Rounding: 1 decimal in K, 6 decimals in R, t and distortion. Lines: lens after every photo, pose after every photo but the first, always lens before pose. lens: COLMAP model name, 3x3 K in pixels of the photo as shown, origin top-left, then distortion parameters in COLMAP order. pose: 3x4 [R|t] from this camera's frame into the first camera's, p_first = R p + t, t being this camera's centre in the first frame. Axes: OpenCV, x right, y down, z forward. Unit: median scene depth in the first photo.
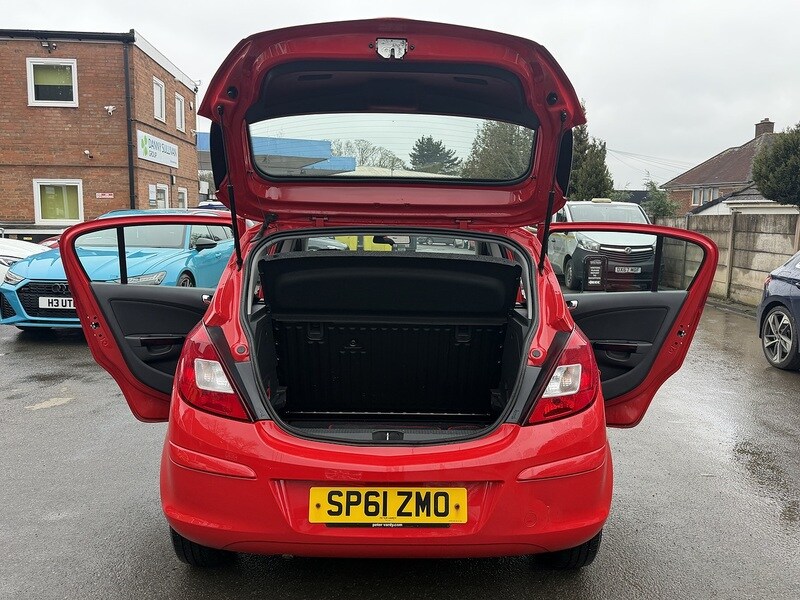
lens RADIAL K [[651.8, 0, 401.2], [0, 651.8, 286.7], [0, 0, 1]] dist [0.139018, -0.308835]
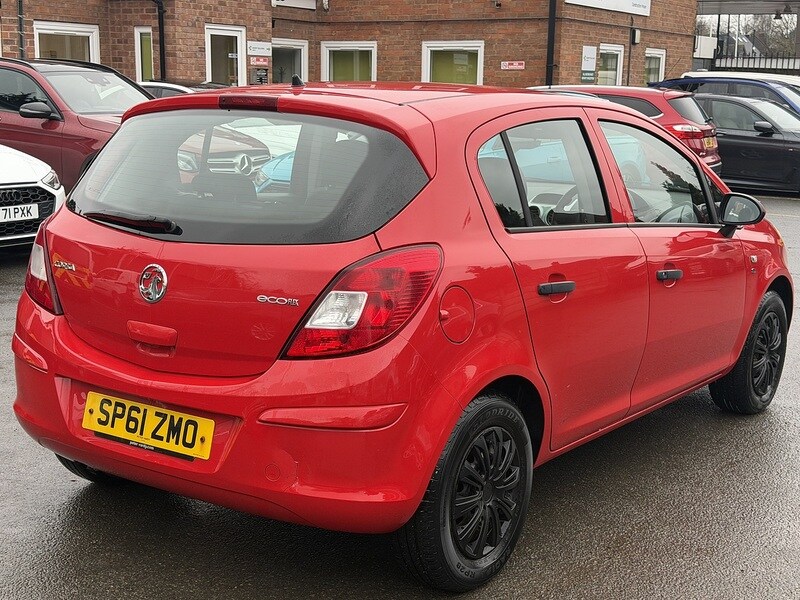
lens RADIAL K [[1194.5, 0, 400.0], [0, 1194.5, 300.0], [0, 0, 1]] dist [0.108201, -0.017075]
pose [[0.799184, 0.104658, -0.591905, 1.082566], [-0.069909, 0.994226, 0.081404, 0.013017], [0.597008, -0.023677, 0.801886, -0.066796]]
